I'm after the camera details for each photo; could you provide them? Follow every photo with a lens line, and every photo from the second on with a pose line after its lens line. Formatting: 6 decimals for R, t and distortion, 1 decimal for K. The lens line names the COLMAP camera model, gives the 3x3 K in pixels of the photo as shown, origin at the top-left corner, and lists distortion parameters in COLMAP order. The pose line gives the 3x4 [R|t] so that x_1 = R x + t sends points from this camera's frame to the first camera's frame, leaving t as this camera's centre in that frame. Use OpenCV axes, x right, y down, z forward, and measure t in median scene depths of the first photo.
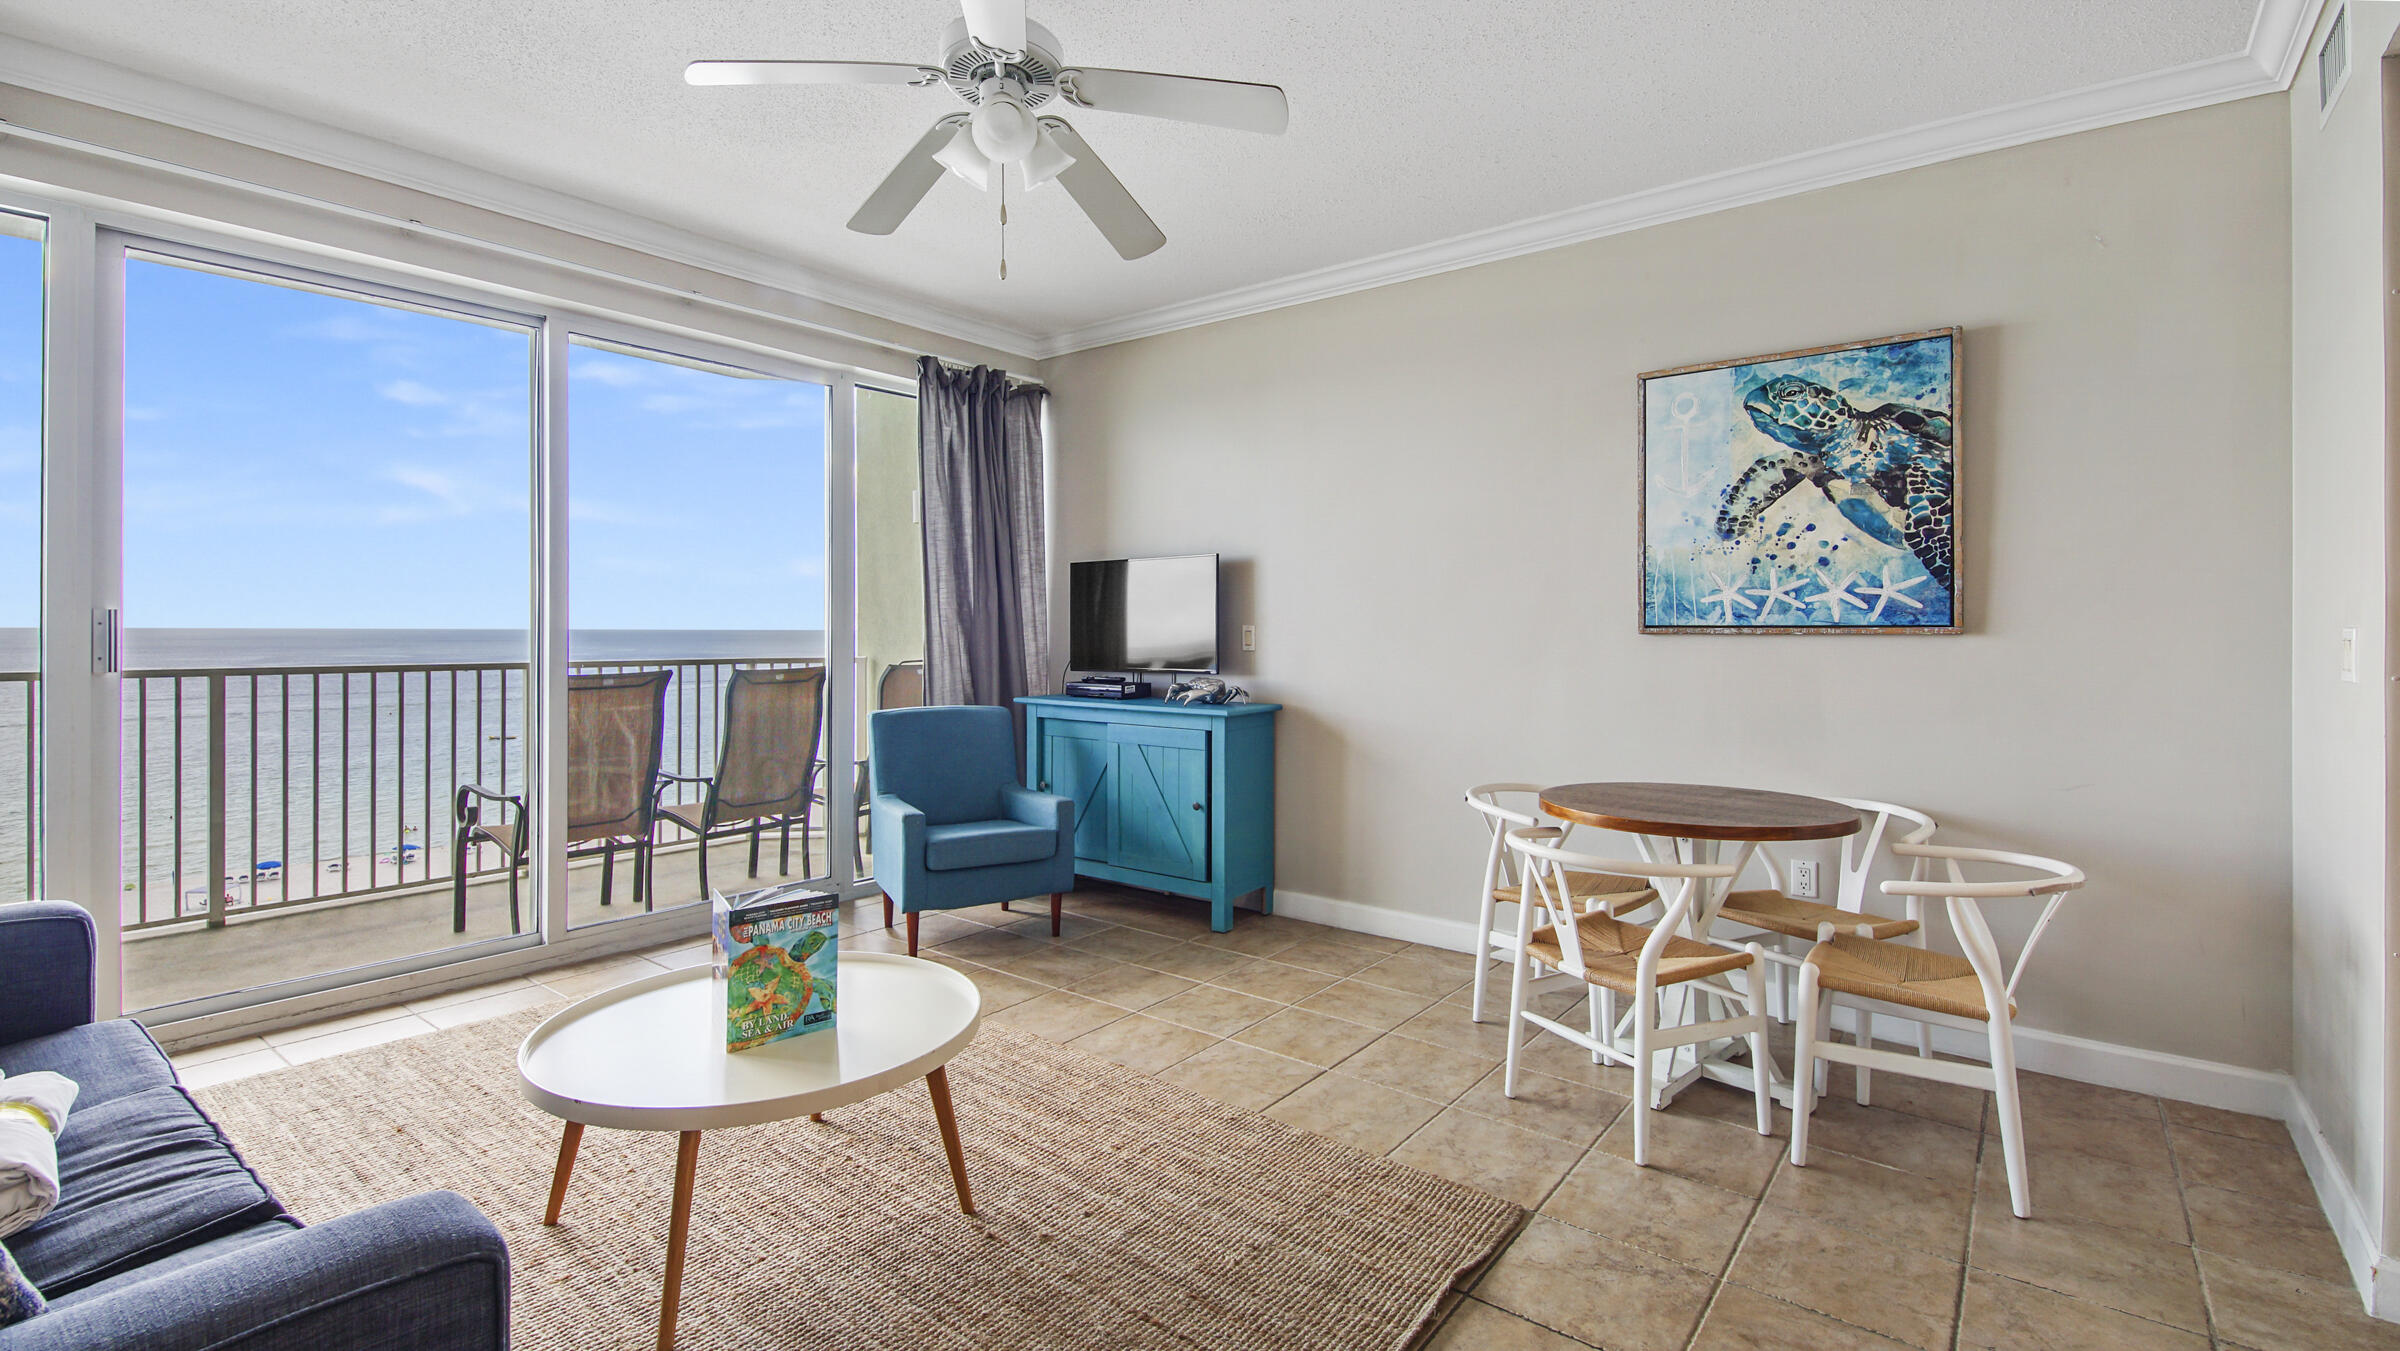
lens RADIAL K [[1042.9, 0, 1194.3], [0, 1042.9, 650.1], [0, 0, 1]] dist [0.000320, -0.000258]
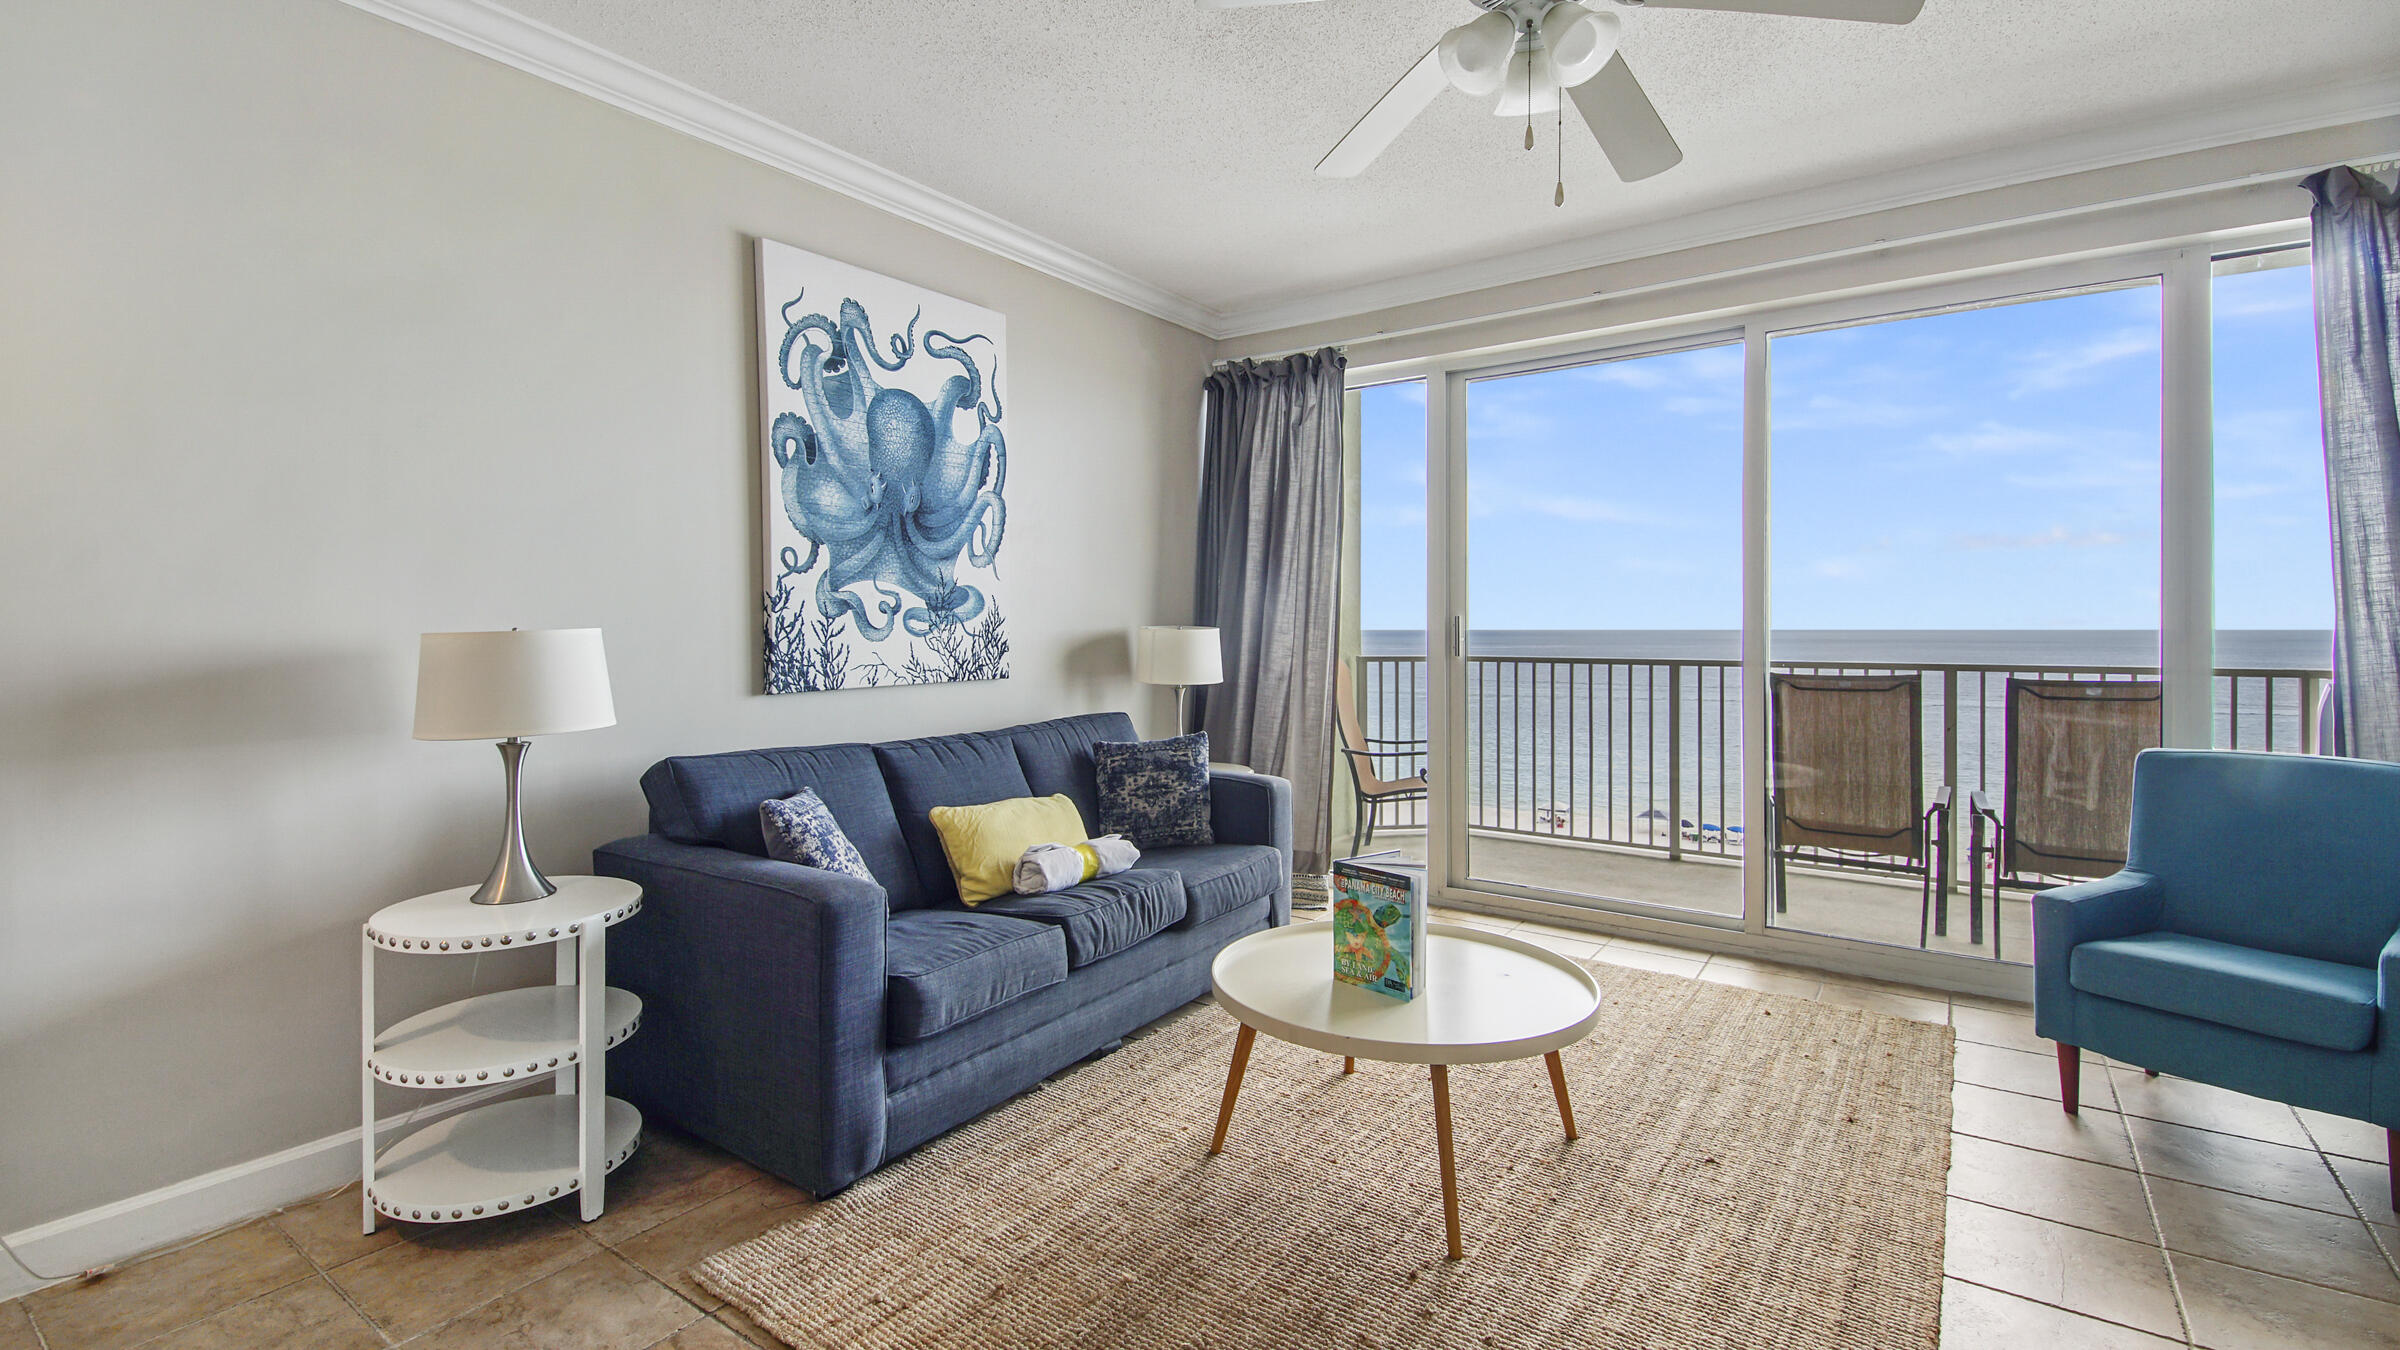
lens RADIAL K [[1070.6, 0, 1198.6], [0, 1070.6, 622.5], [0, 0, 1]] dist [0.001999, -0.000155]
pose [[0.023218, -0.008219, -0.999697, 0.406914], [-0.014519, 0.999858, -0.008557, -0.008817], [0.999625, 0.014713, 0.023096, 0.404784]]
